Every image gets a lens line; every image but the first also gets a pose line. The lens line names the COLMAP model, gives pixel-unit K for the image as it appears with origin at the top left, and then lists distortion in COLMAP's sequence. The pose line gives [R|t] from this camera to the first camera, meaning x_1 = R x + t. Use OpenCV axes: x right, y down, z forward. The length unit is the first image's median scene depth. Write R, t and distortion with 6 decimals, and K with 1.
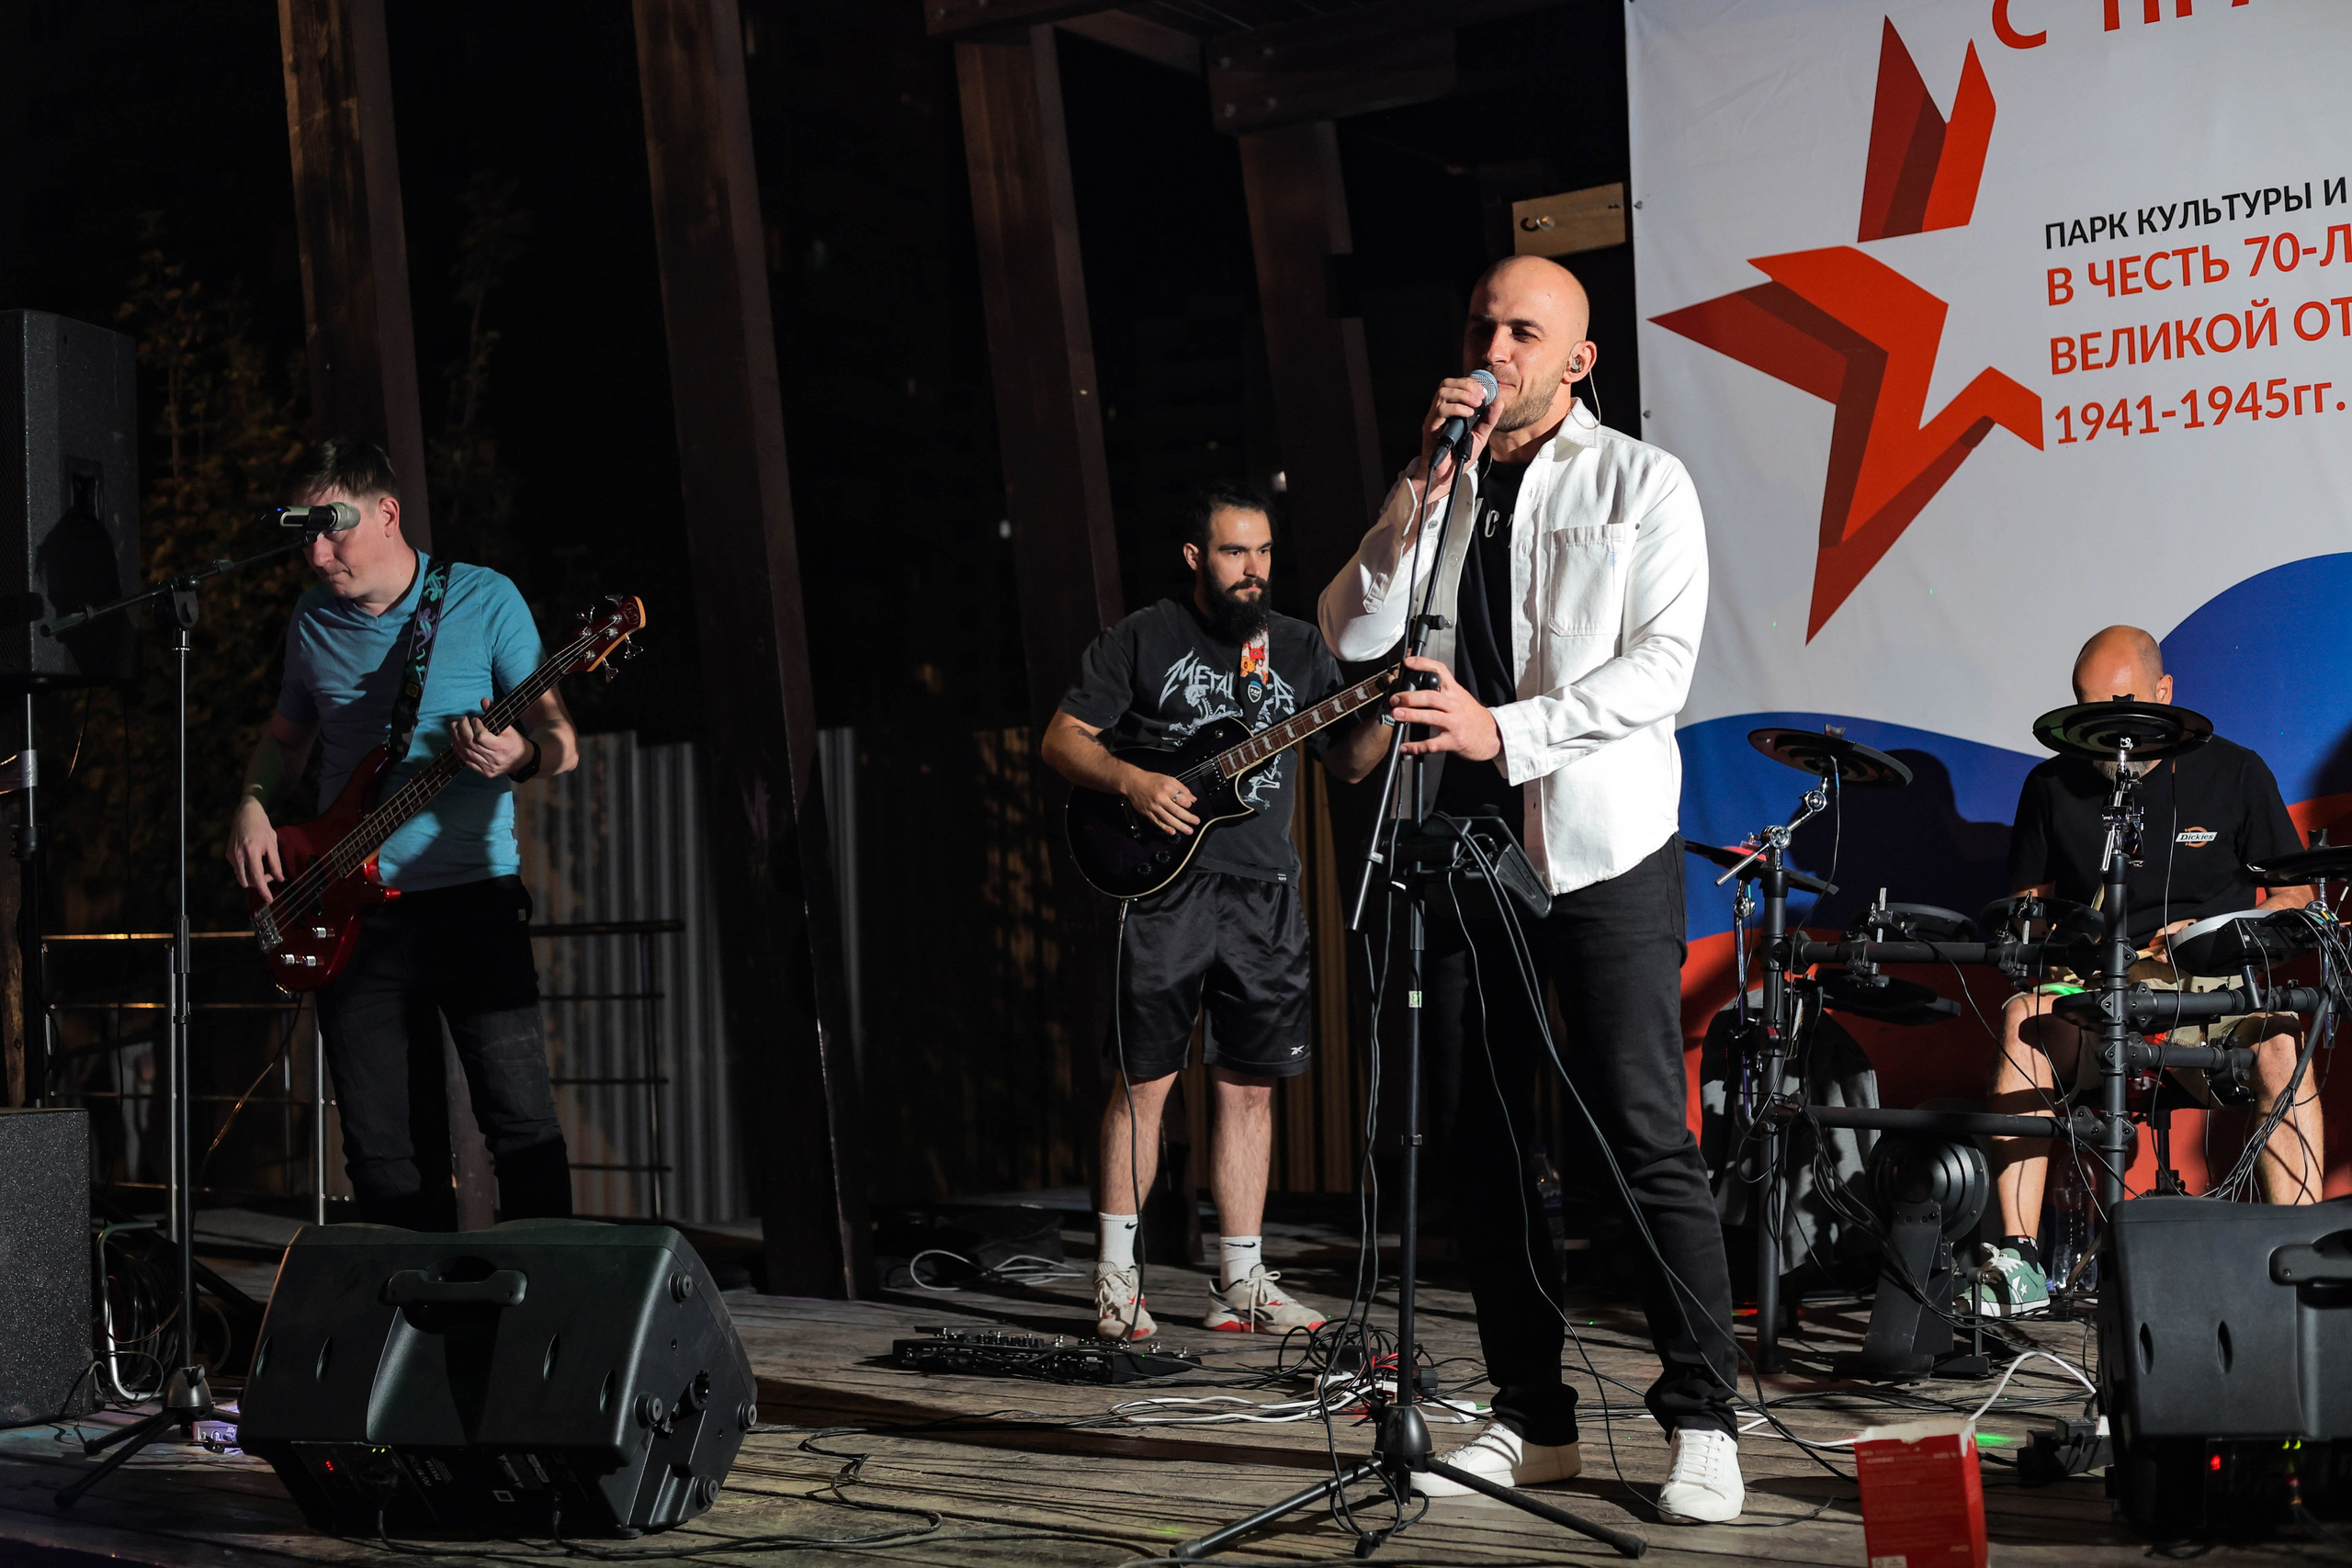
lens RADIAL K [[3307.2, 0, 1294.7], [0, 3307.2, 721.0], [0, 0, 1]] dist [-0.102610, 0.007288]
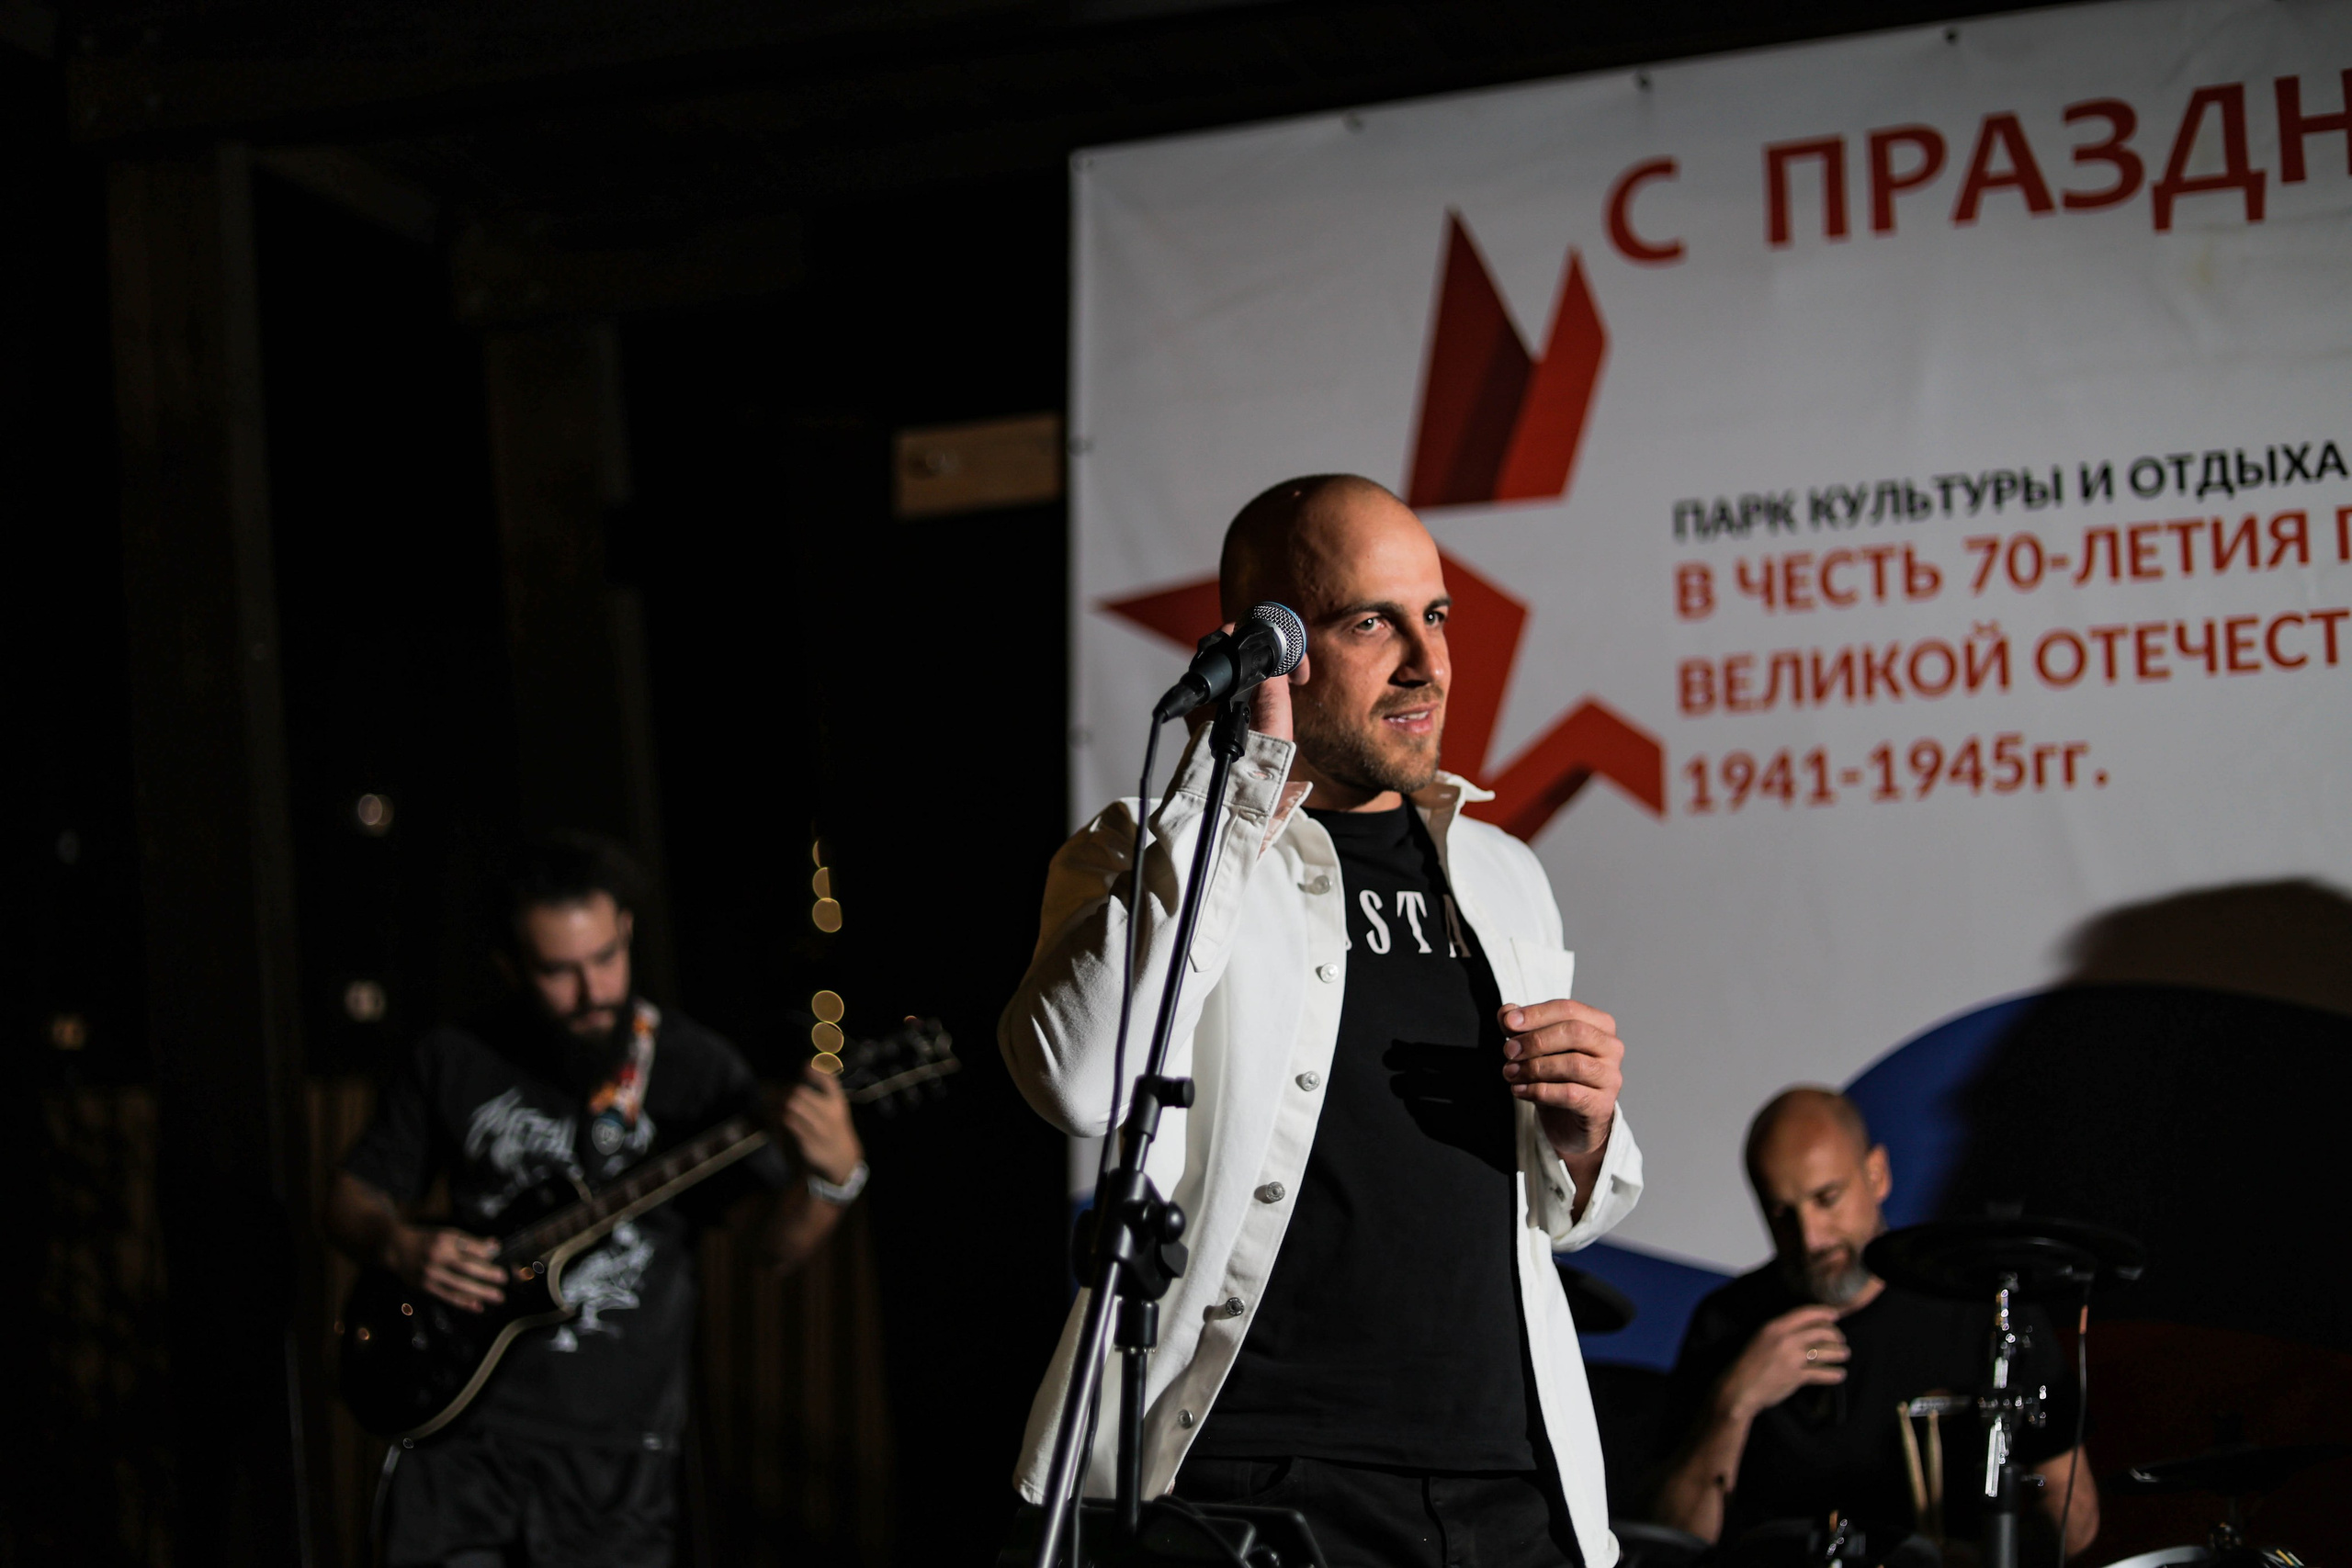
lens RADIAL K [[3395.4, 0, 1176.0], [0, 3395.4, 784.0], [0, 0, 1]] dist [-0.118771, 0.013789]
pose [[0.971448, 0.059369, 0.229704, -0.045100], [-0.039242, 0.995057, -0.091222, -0.018718], [-0.233984, 0.079603, 0.968976, 0.314684]]
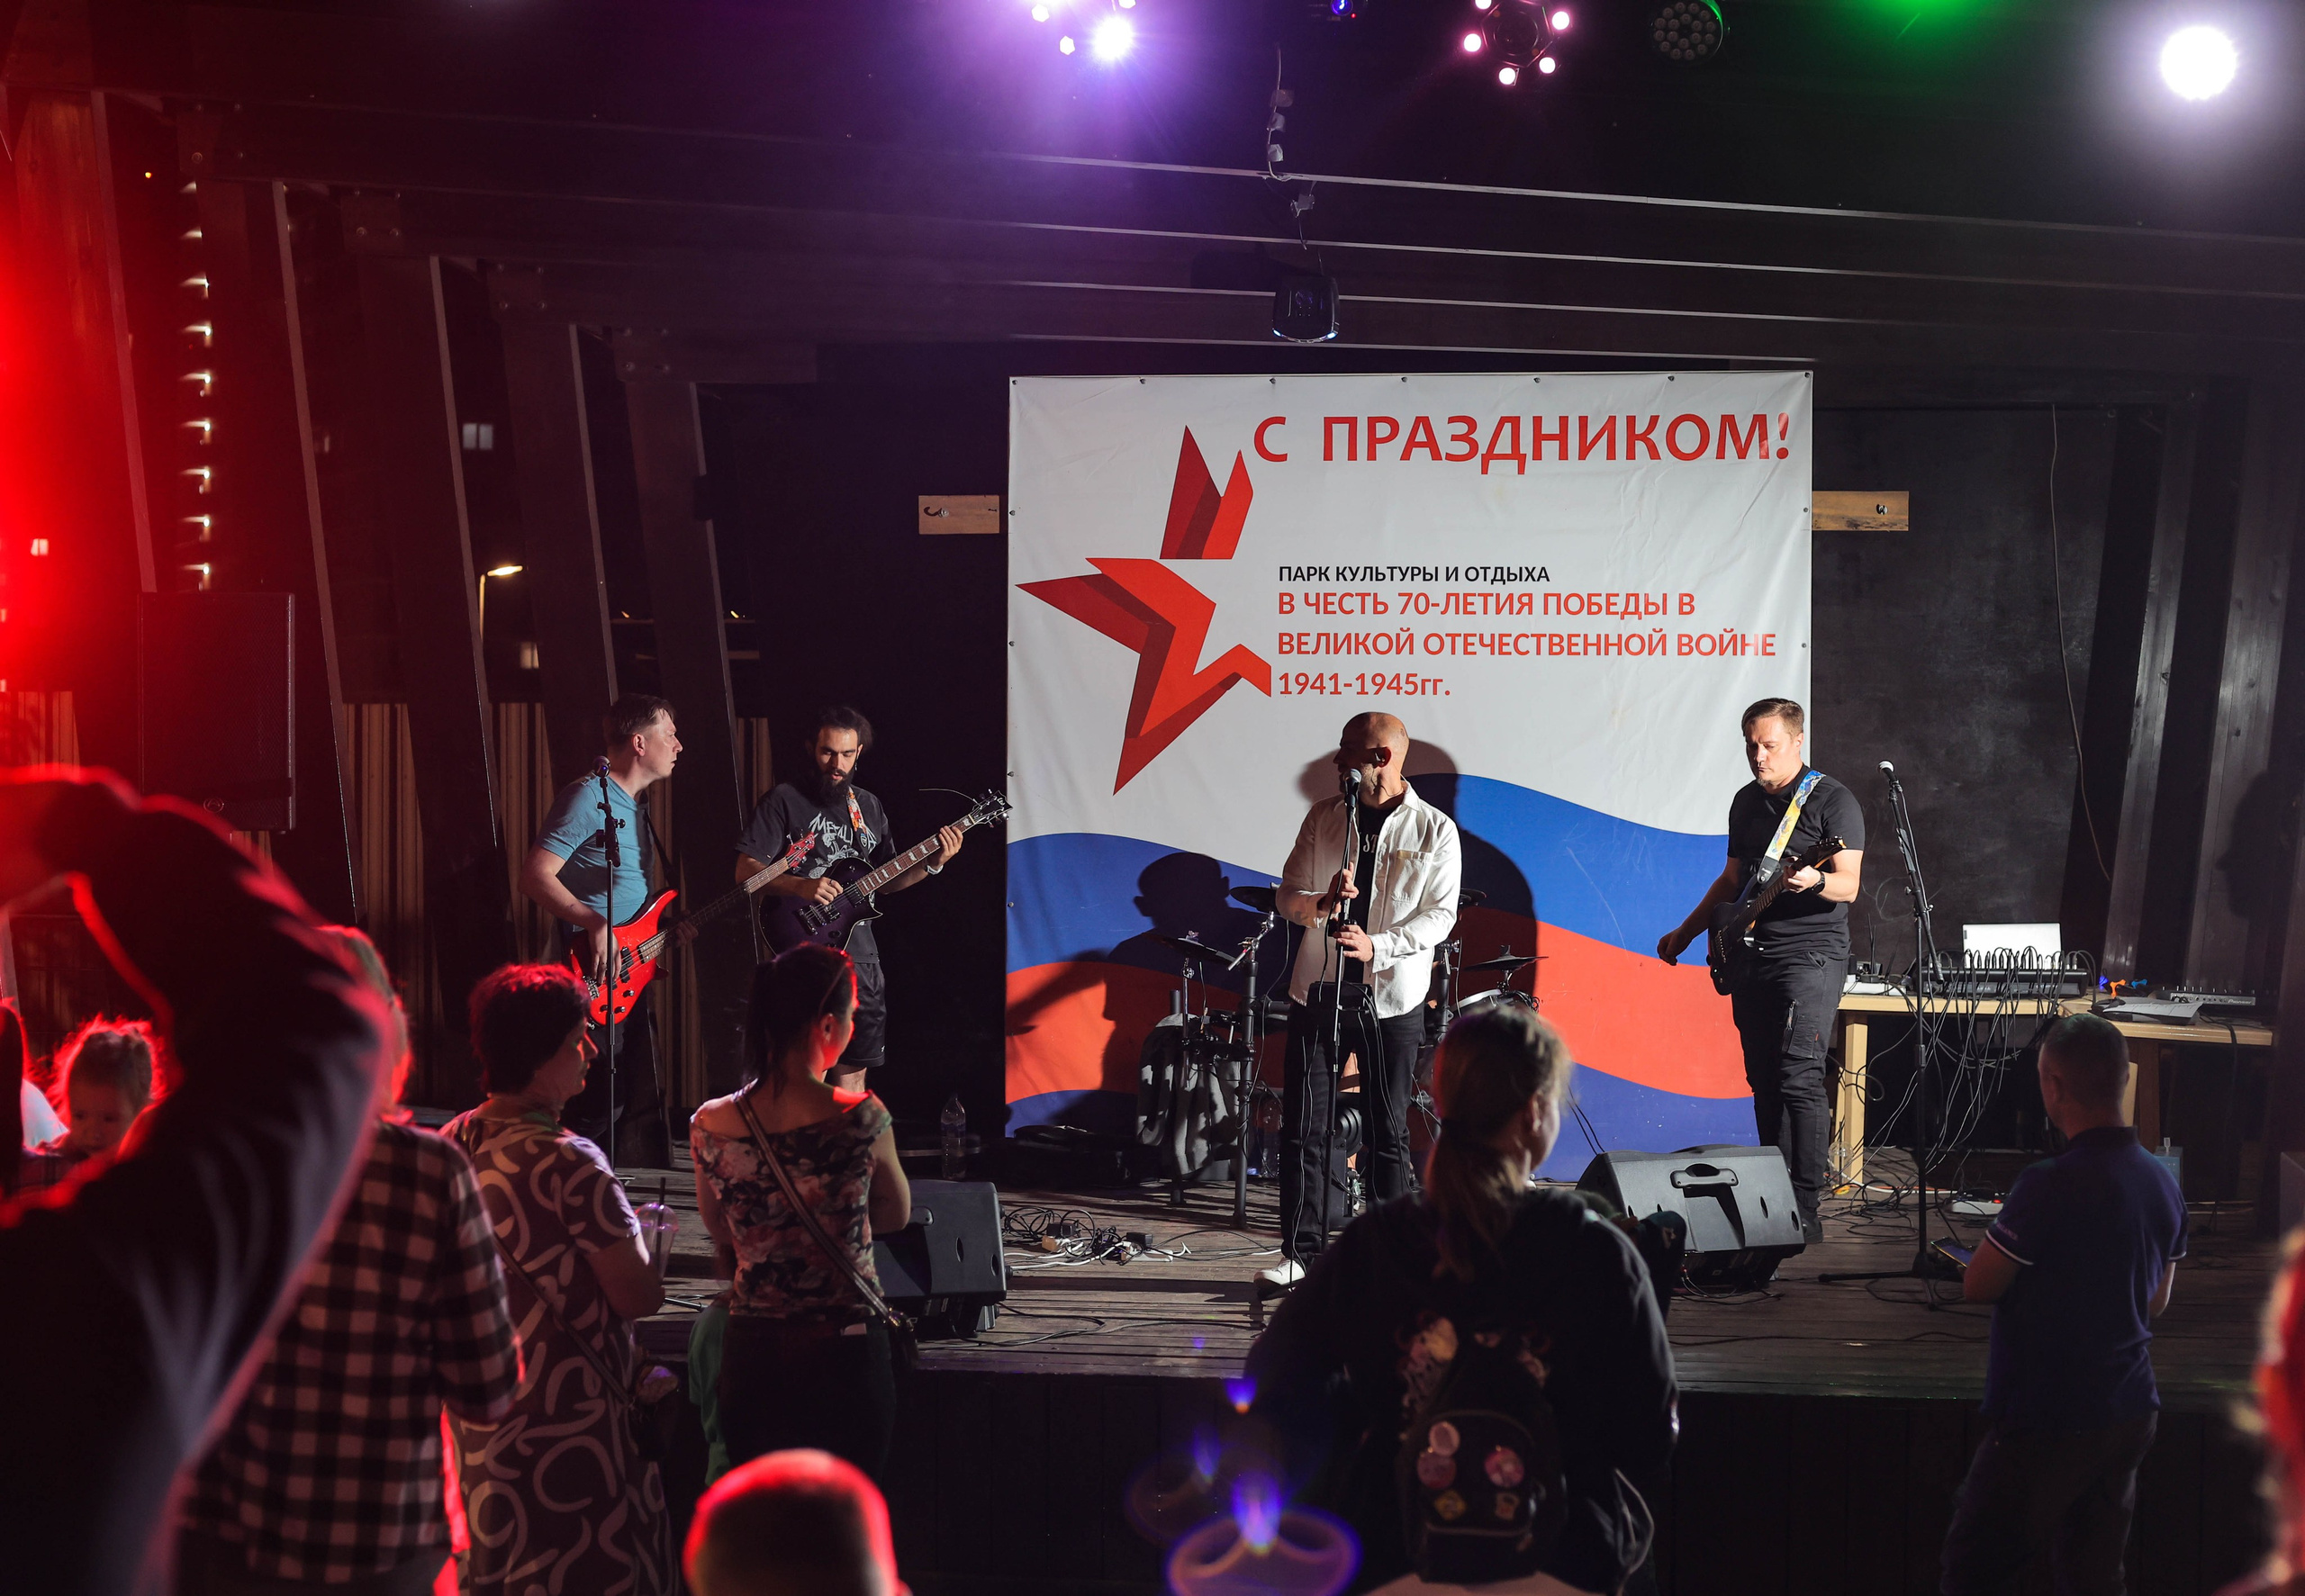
lens RADIAL K [[3502.8, 0, 1152.5], [0, 3502.8, 798.0], [0, 0, 1]] dist [-0.128297, 0.098700]
pose [[0.869960, 0.027092, 0.492377, -0.747732], [-0.065374, 0.996013, 0.060703, -0.138702], [-0.488770, -0.084998, 0.868262, -0.594206]]
